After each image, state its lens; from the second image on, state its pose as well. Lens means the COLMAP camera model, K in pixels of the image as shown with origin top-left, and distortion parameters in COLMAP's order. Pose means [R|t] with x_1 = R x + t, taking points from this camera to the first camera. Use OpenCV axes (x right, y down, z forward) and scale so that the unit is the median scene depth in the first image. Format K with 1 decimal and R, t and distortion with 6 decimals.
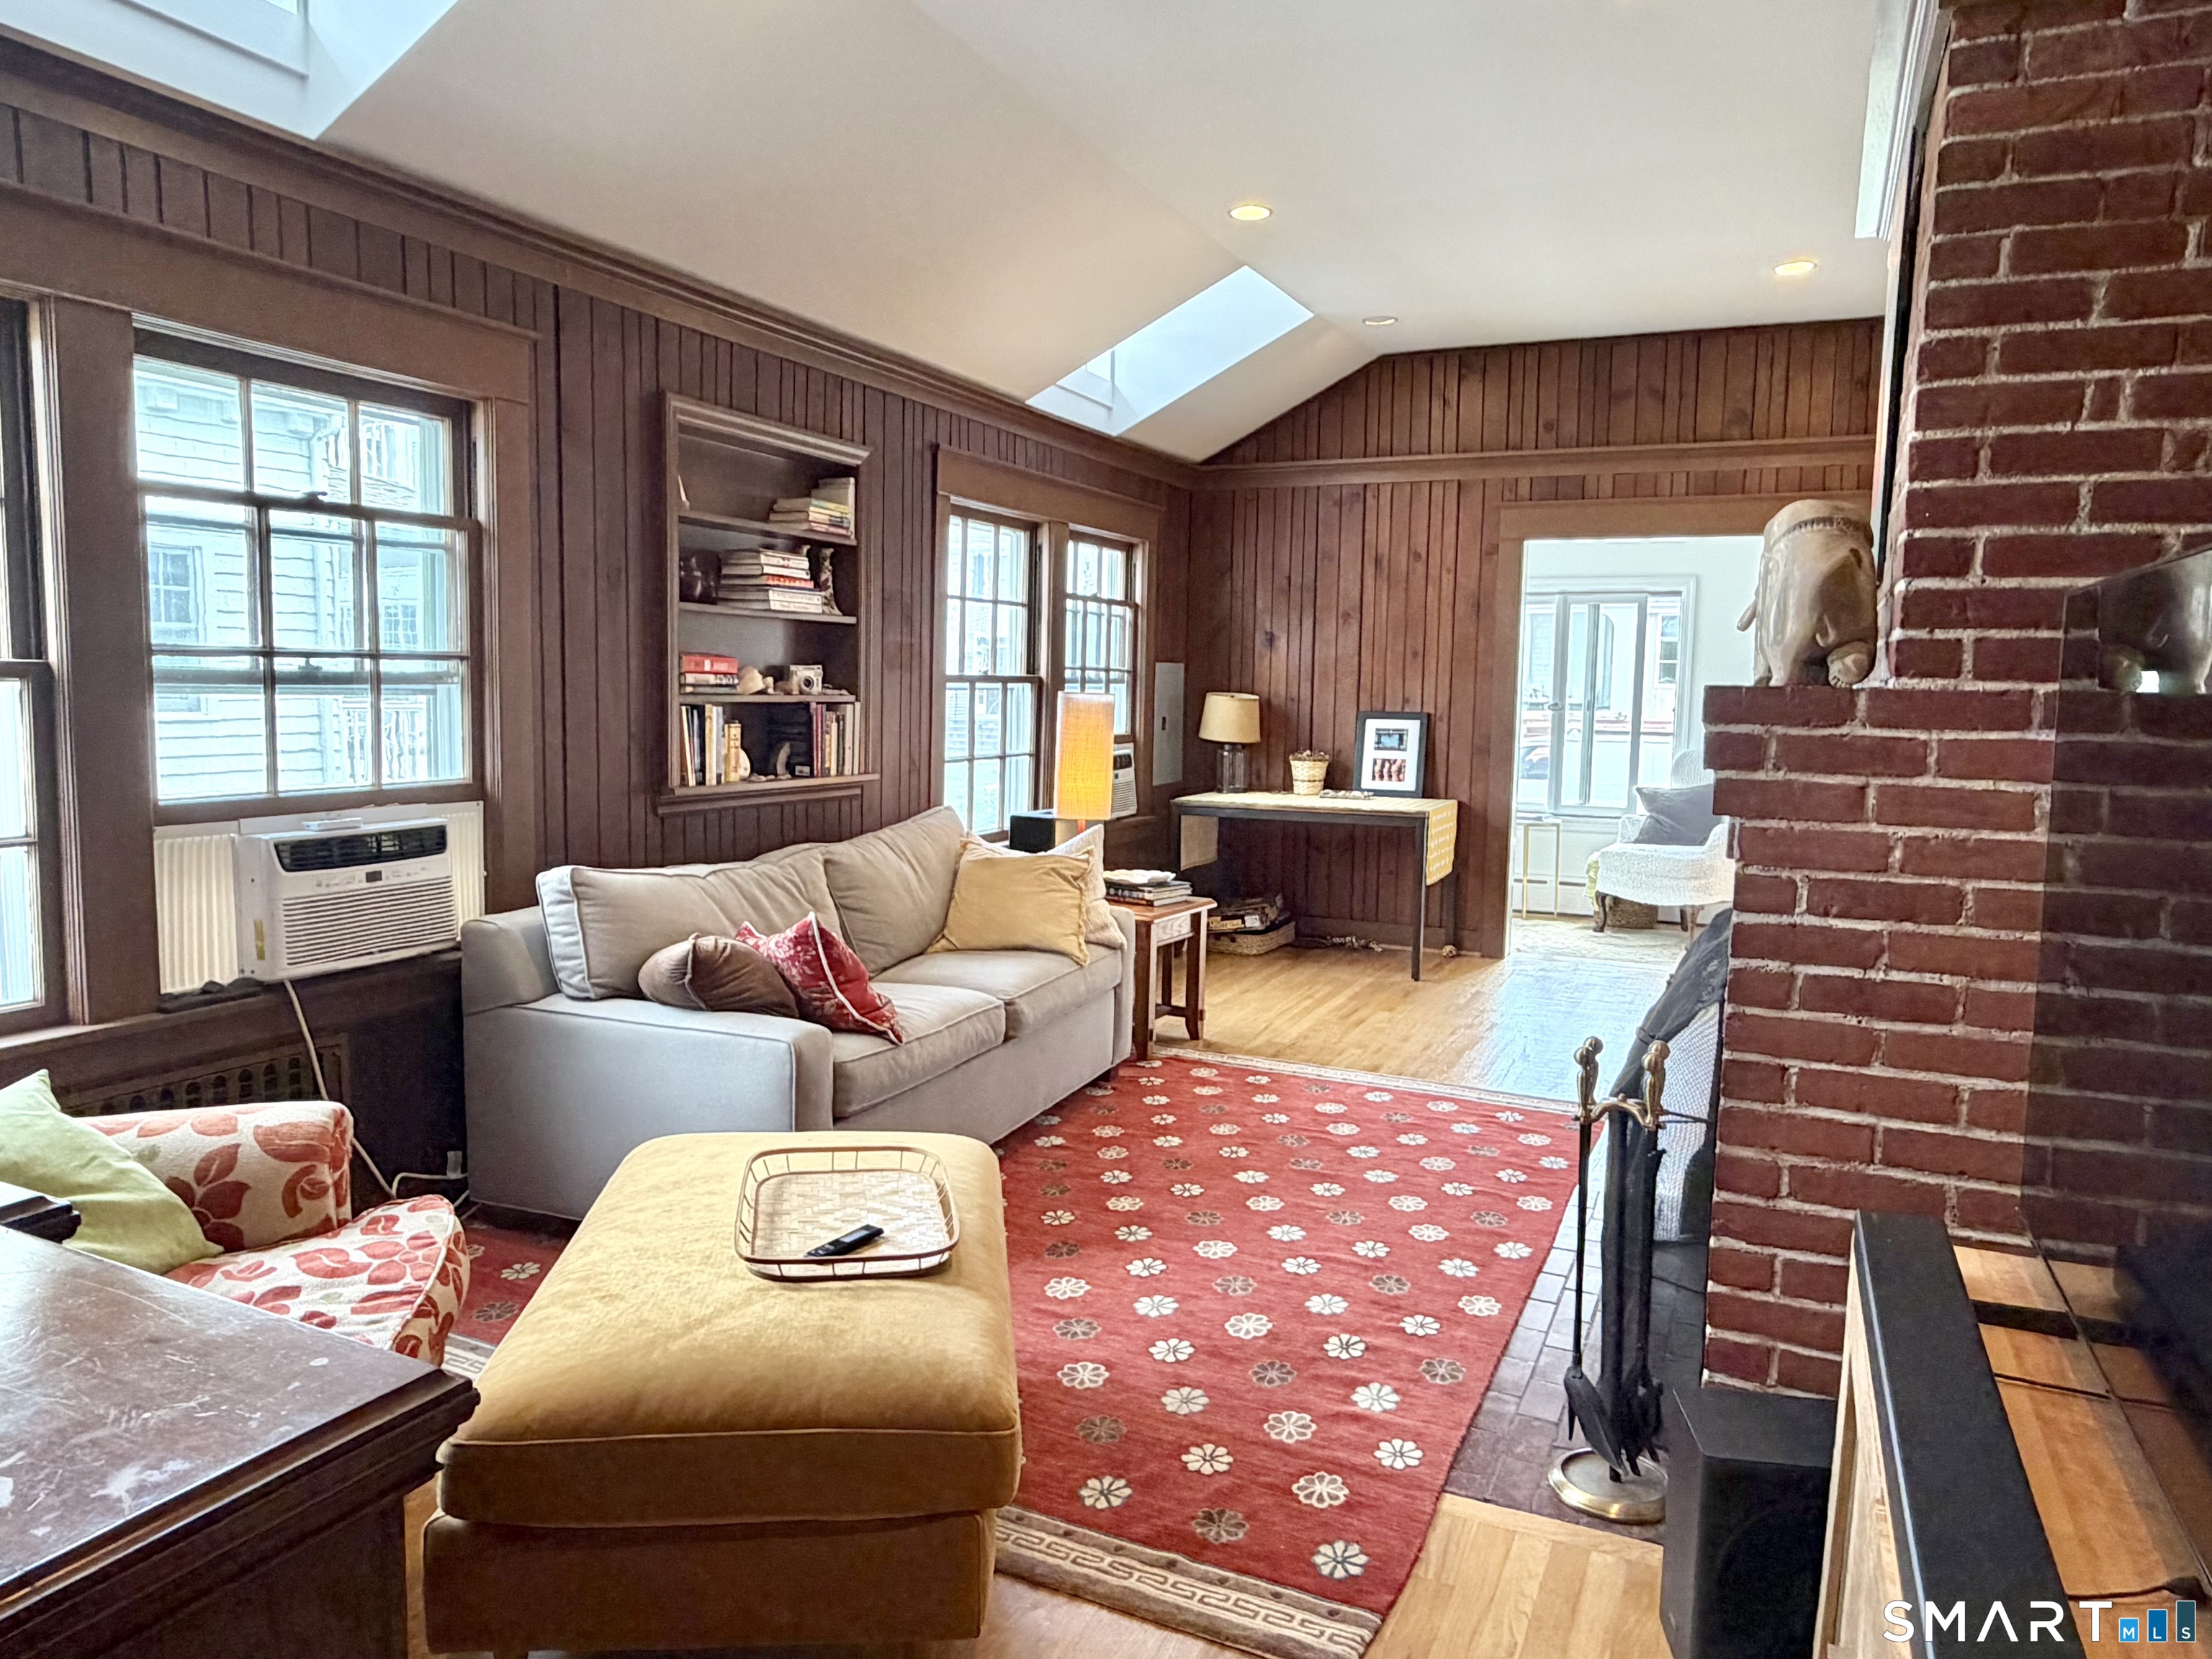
lens RADIAL K [[1502.3, 0, 1106.0], [0, 1502.3, 829.5], [0, 0, 1]] dist [0.001344, -0.002170]
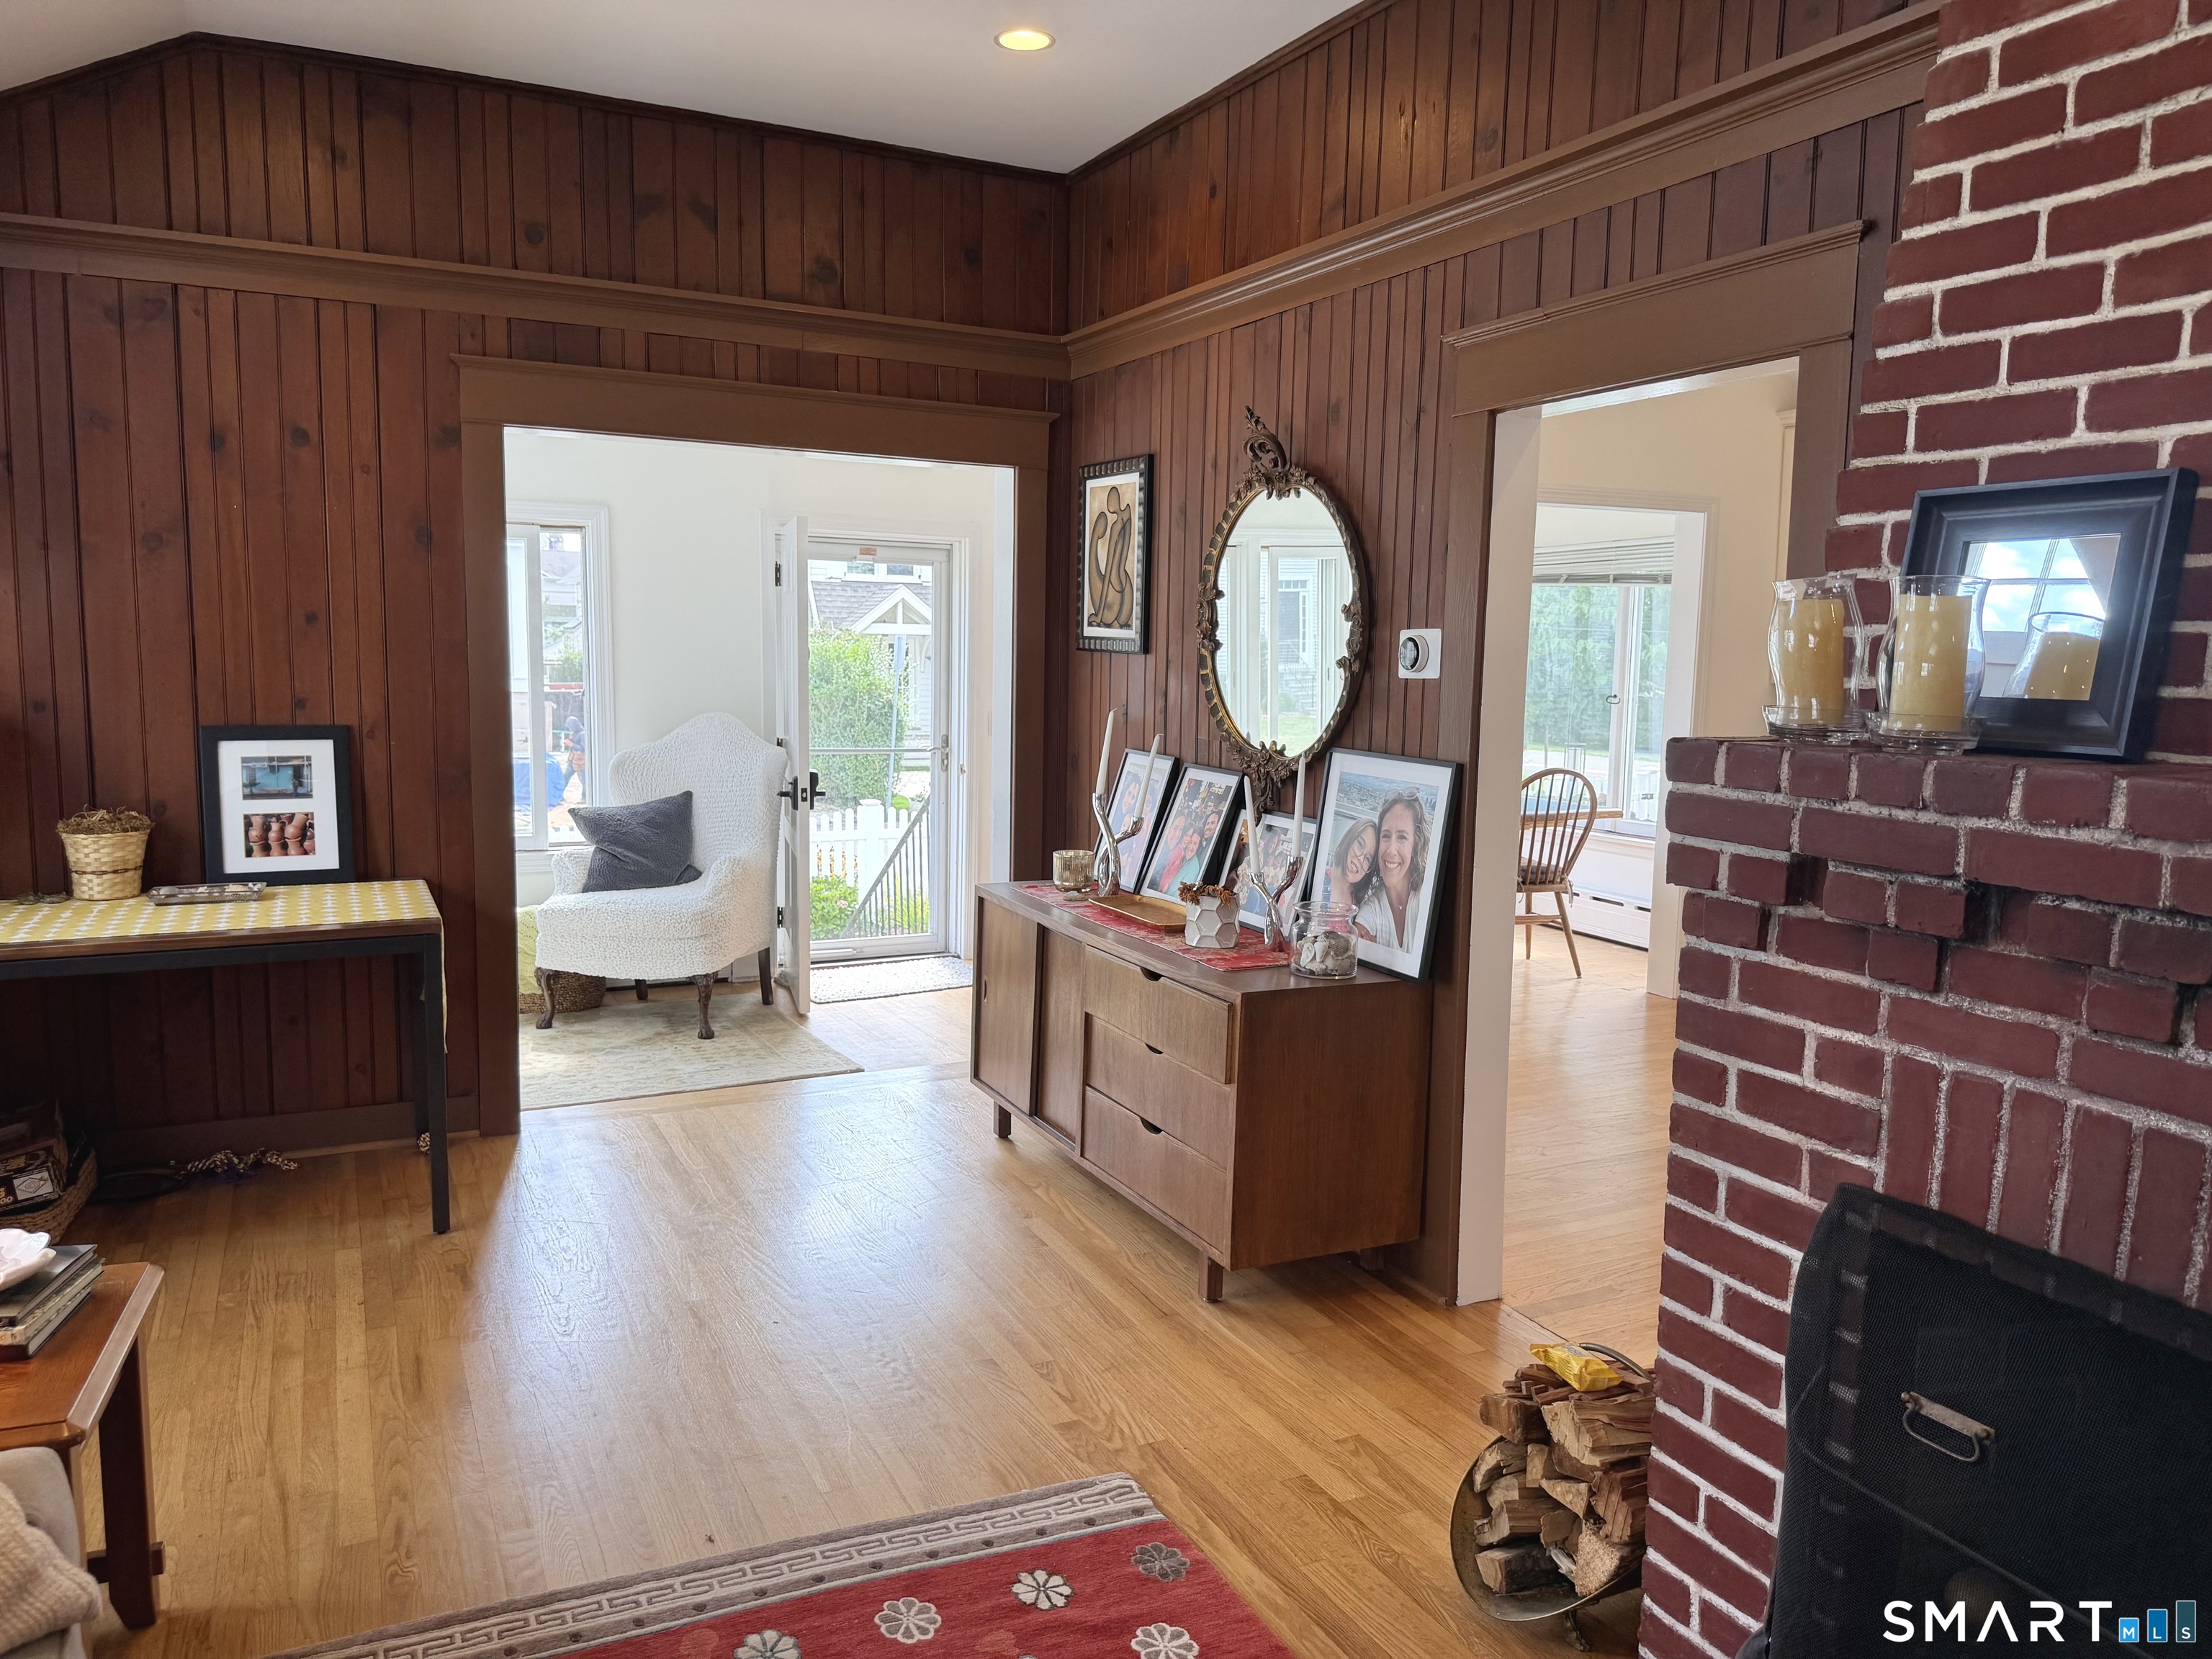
lens RADIAL K [[1569.9, 0, 1066.0], [0, 1569.9, 825.9], [0, 0, 1]] dist [0.122183, -0.164497]
pose [[0.637632, -0.093578, 0.764637, -0.076337], [0.074742, 0.995427, 0.059496, -0.061158], [-0.766707, 0.019214, 0.641710, 0.459076]]
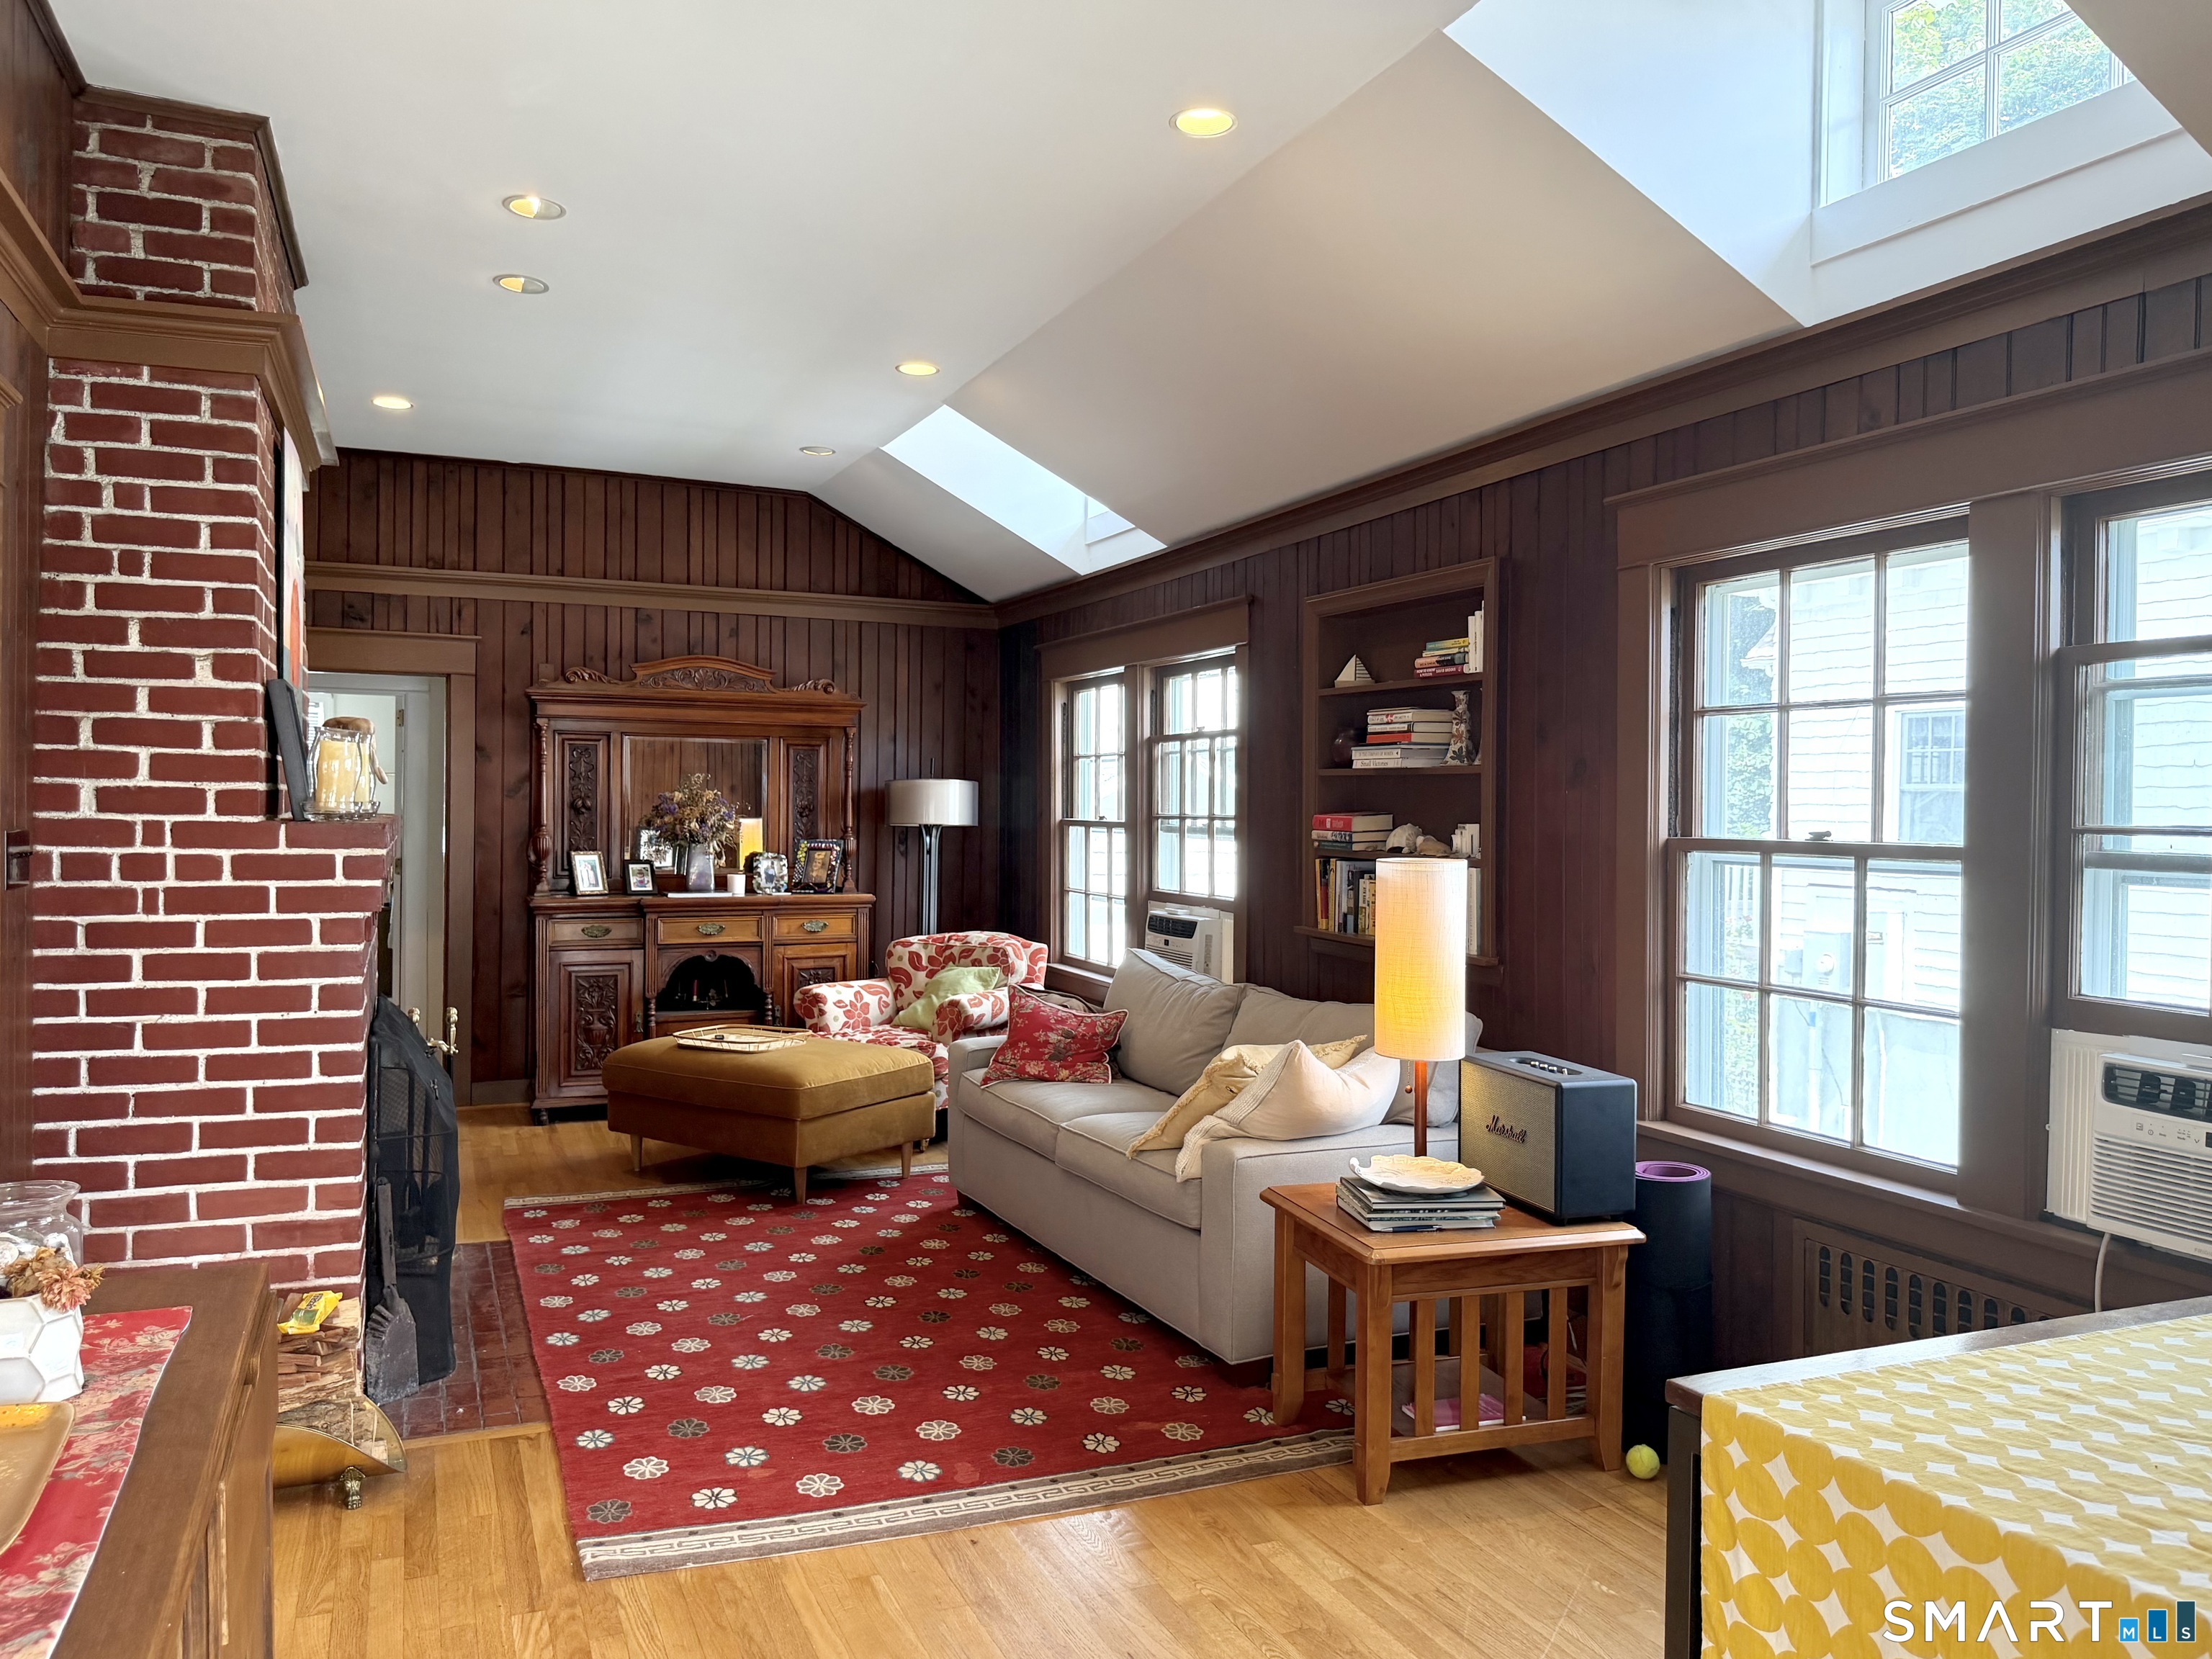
lens RADIAL K [[1569.9, 0, 1066.0], [0, 1569.9, 825.9], [0, 0, 1]] dist [0.122183, -0.164497]
pose [[-0.681112, -0.026247, -0.731708, 0.472514], [-0.108200, 0.991993, 0.065134, -0.106227], [0.724140, 0.123535, -0.678499, 1.083459]]
